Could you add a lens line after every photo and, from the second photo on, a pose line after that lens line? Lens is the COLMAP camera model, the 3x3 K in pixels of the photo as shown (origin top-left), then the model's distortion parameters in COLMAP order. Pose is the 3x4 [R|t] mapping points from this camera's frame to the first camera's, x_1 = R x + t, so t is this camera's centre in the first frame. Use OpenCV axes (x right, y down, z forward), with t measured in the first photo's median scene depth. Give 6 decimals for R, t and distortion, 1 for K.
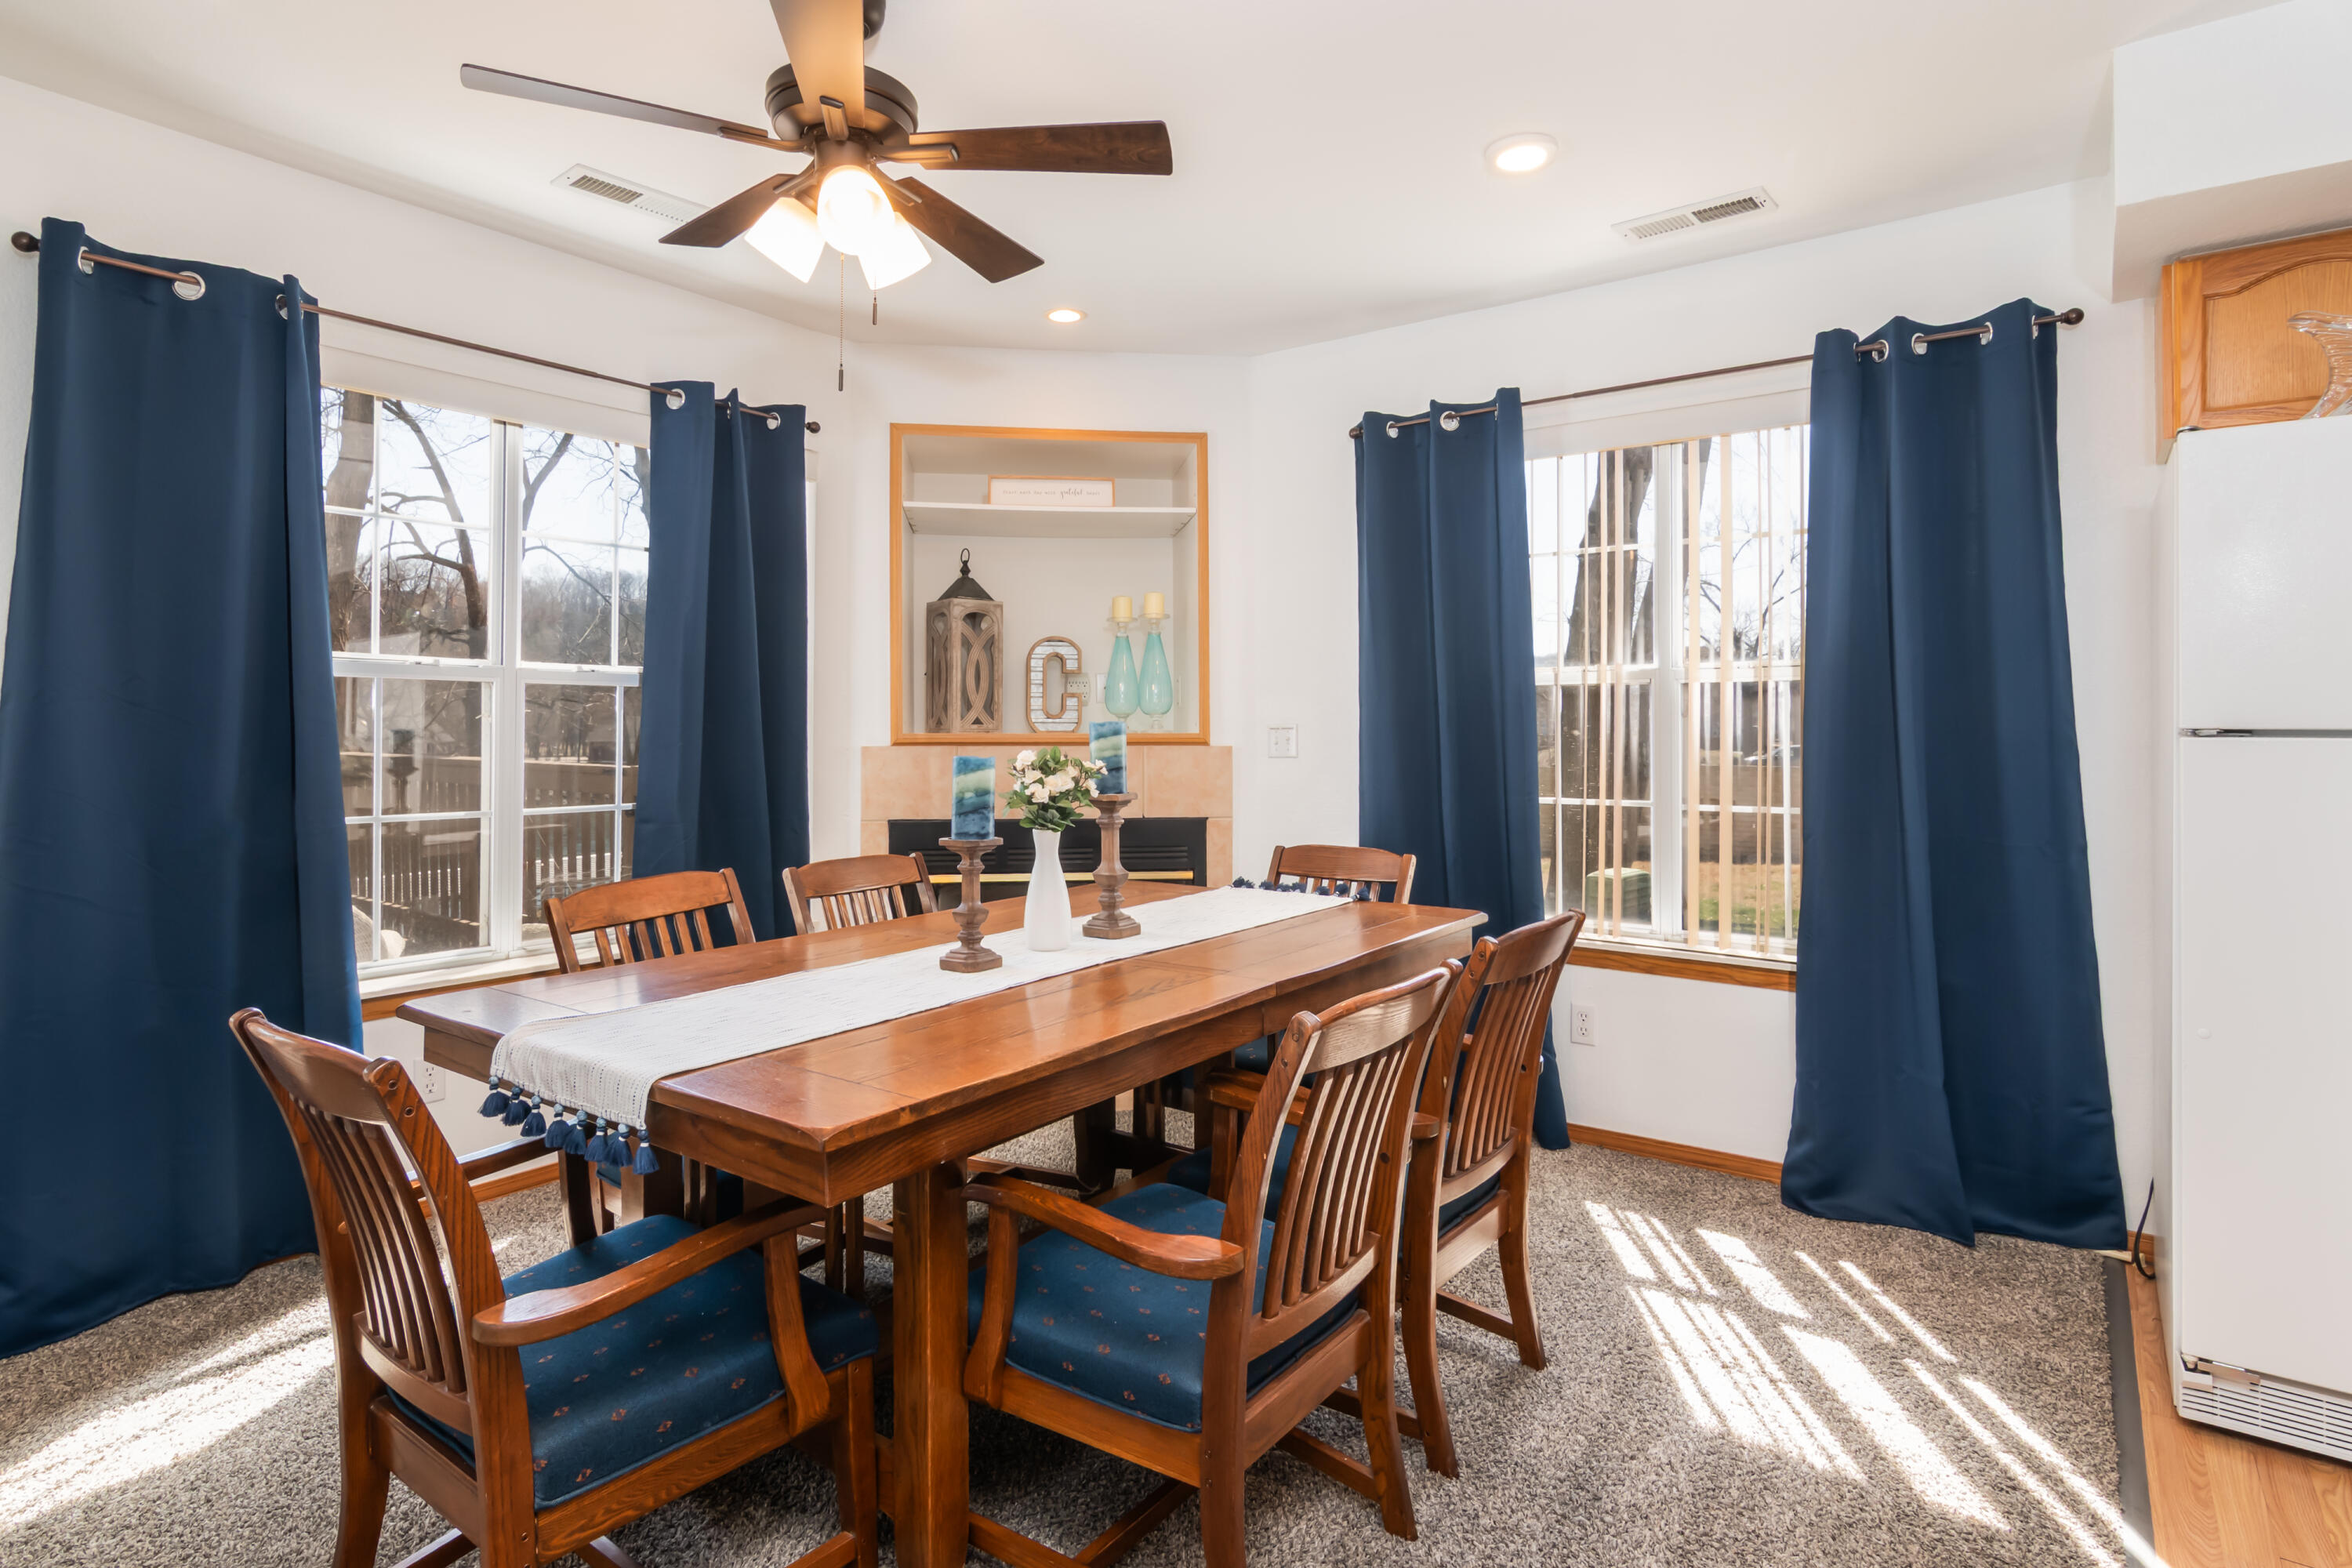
lens RADIAL K [[1223.5, 0, 1164.4], [0, 1223.5, 744.9], [0, 0, 1]] dist [0.001912, 0.000099]
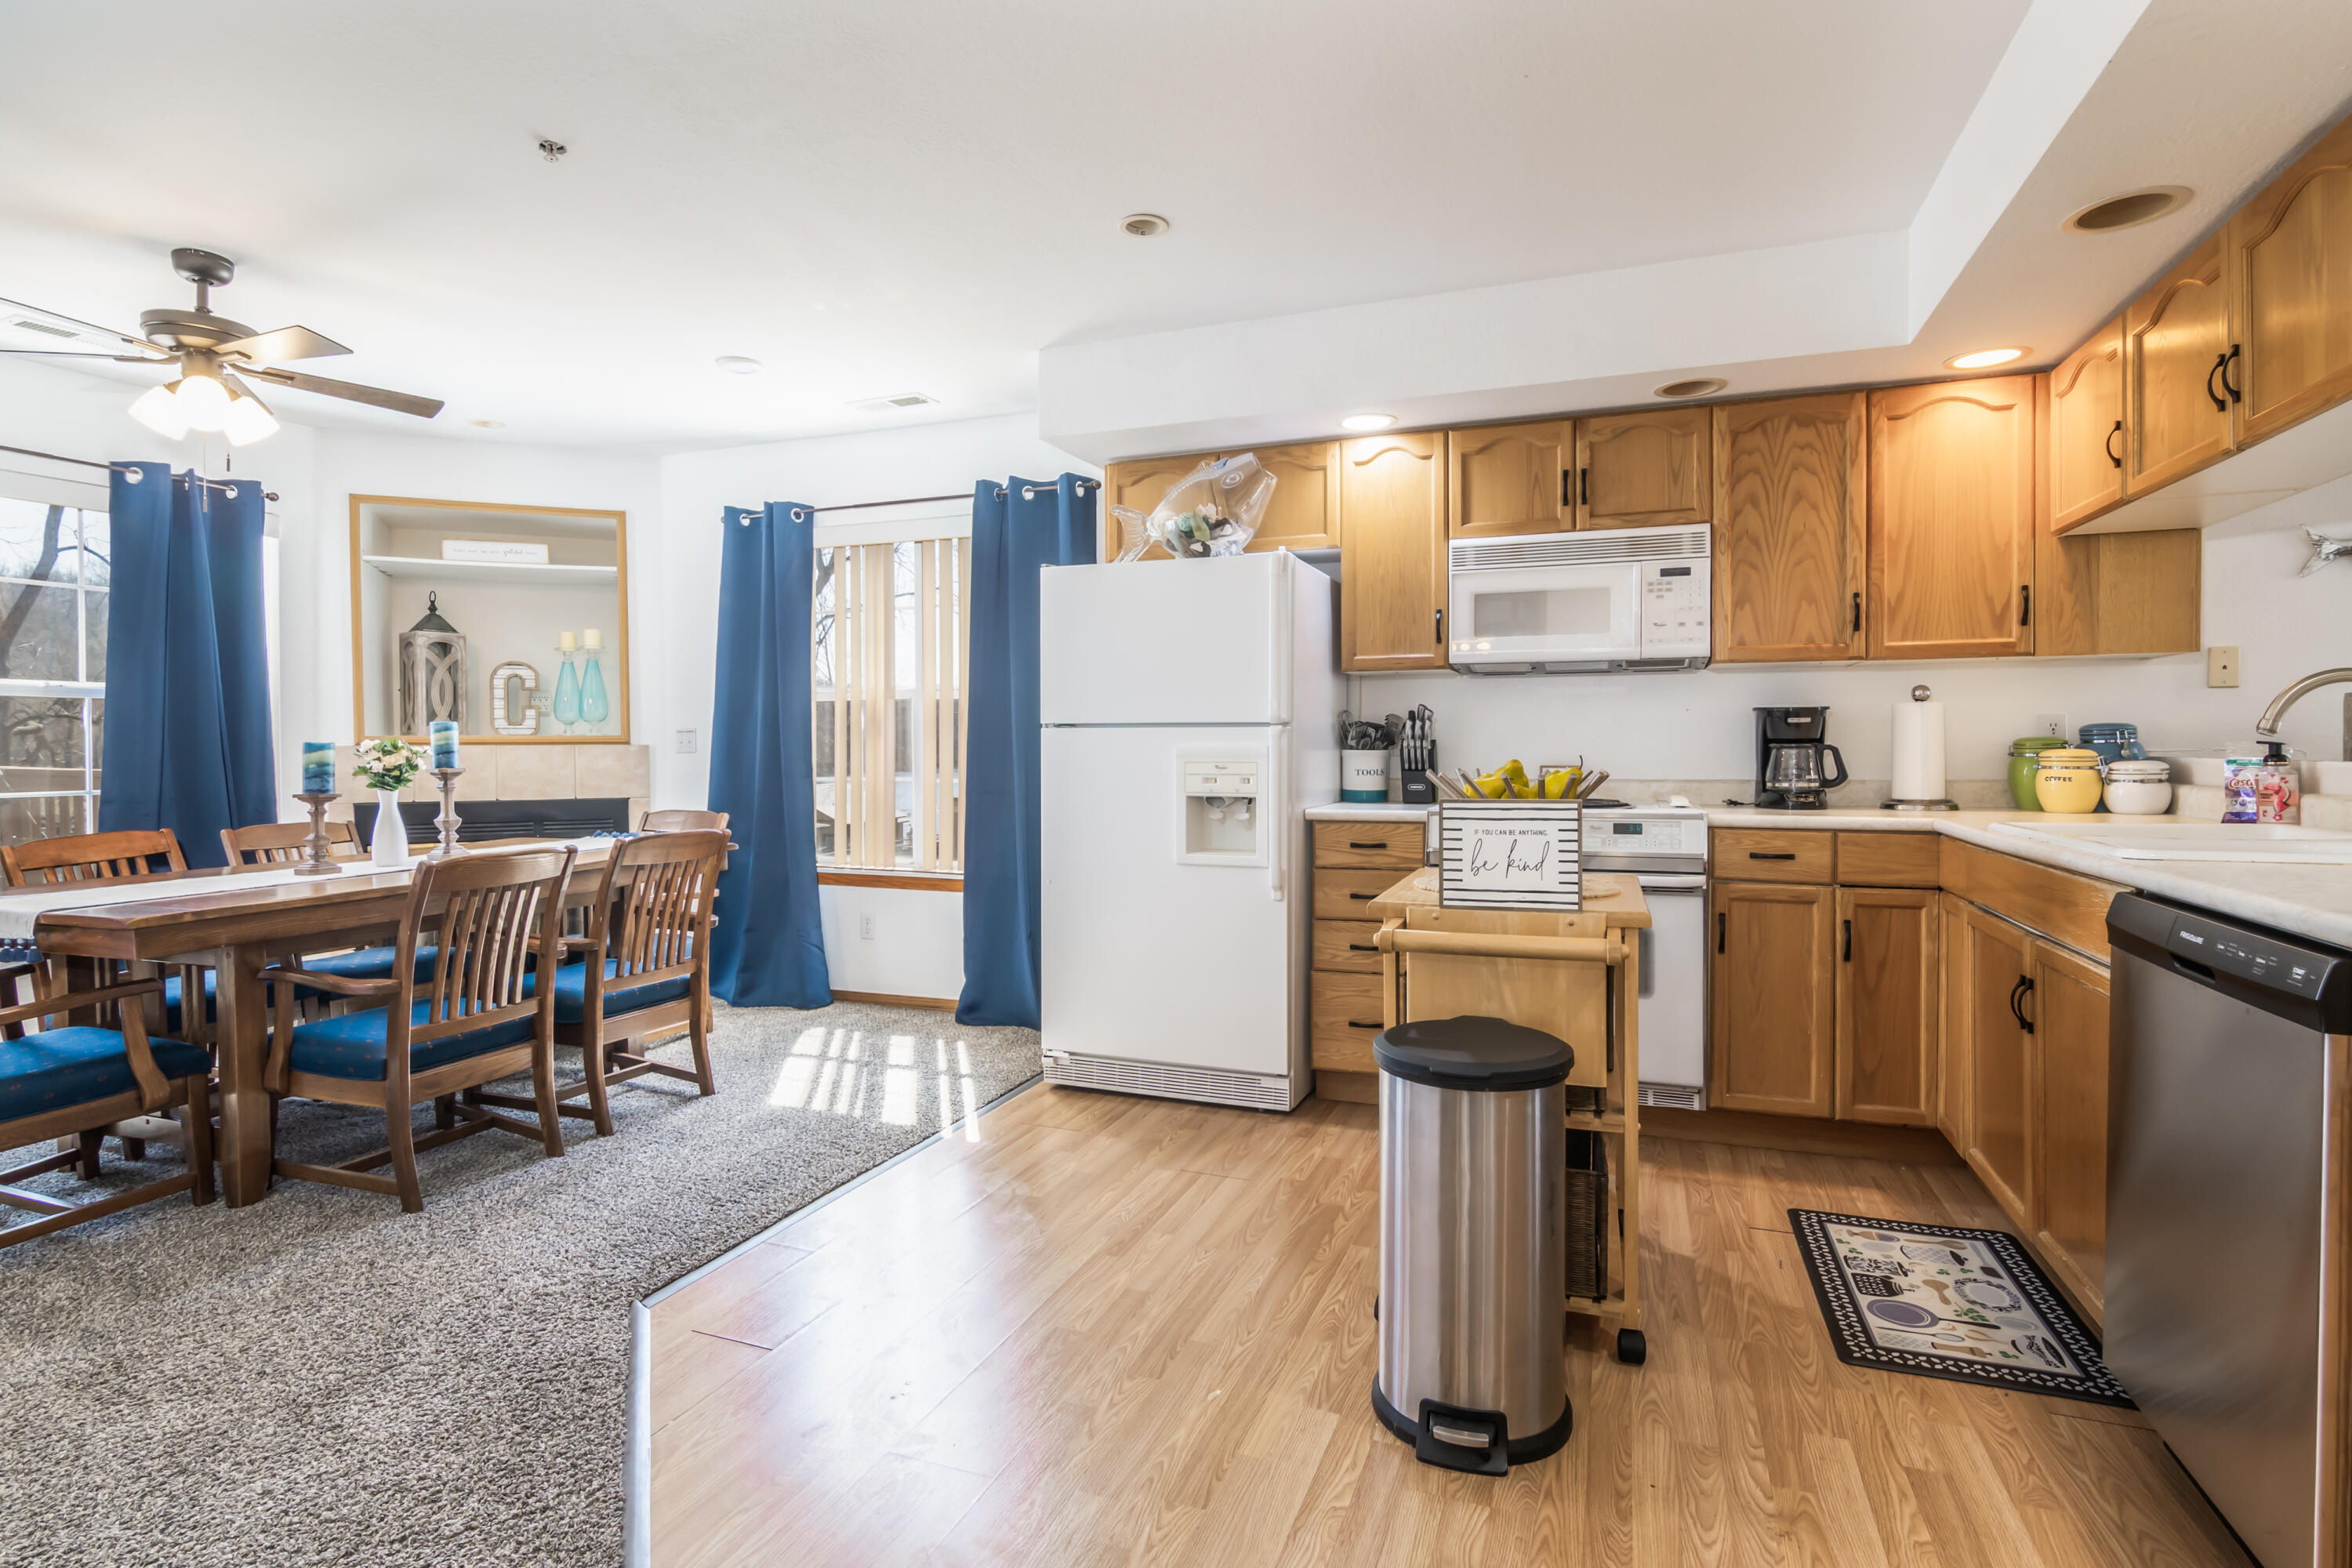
lens RADIAL K [[1165.2, 0, 1176.0], [0, 1165.2, 784.0], [0, 0, 1]] dist [-0.003742, -0.000813]
pose [[0.962164, -0.015824, 0.272013, 0.307817], [0.010246, 0.999707, 0.021914, 0.025579], [-0.272280, -0.018298, 0.962044, -0.462386]]
